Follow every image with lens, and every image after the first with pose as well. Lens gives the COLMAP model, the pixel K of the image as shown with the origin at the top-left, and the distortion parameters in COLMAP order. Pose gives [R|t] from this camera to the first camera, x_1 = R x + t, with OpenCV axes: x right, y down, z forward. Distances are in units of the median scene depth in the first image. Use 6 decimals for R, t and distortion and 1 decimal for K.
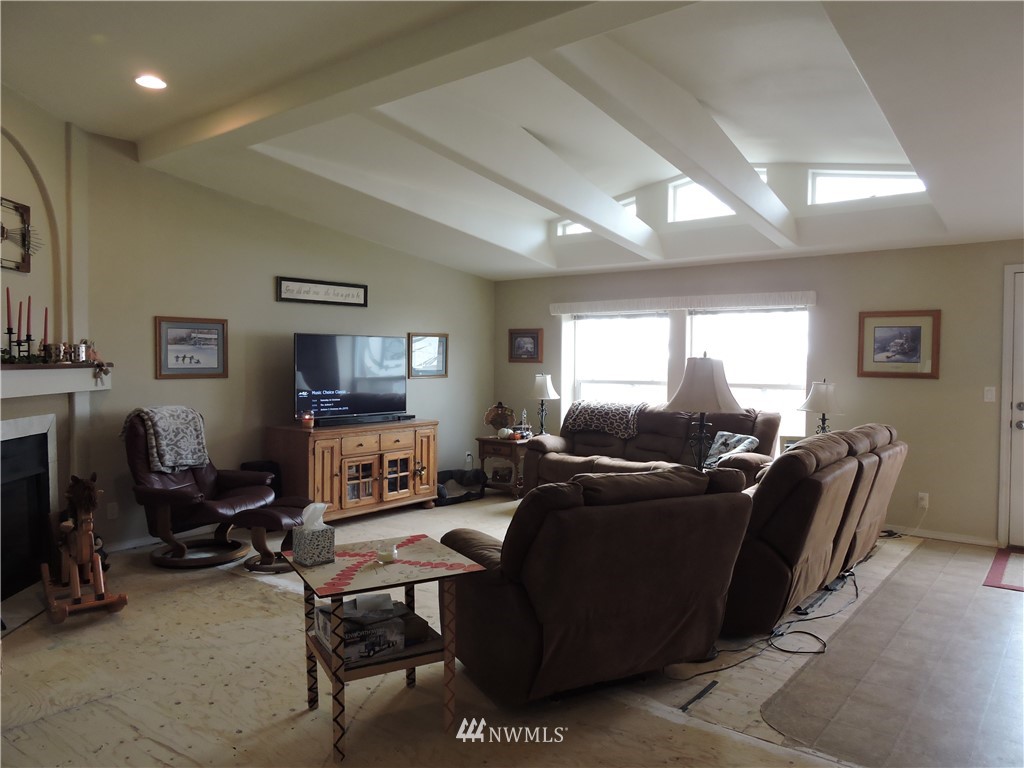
lens RADIAL K [[733.7, 0, 509.1], [0, 733.7, 385.4], [0, 0, 1]] dist [0.008123, -0.000759]
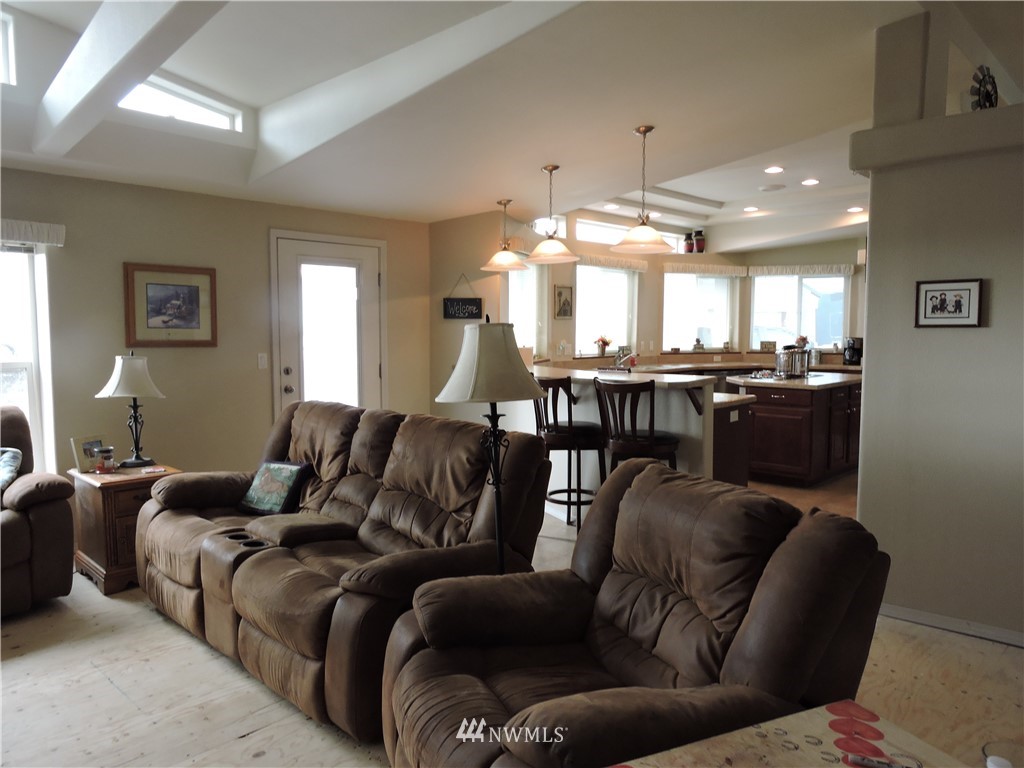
lens RADIAL K [[733.7, 0, 509.1], [0, 733.7, 385.4], [0, 0, 1]] dist [0.008123, -0.000759]
pose [[0.066993, -0.078737, 0.994642, -0.469196], [0.037883, 0.996363, 0.076322, -0.028052], [-0.997034, 0.032567, 0.069732, 0.981873]]
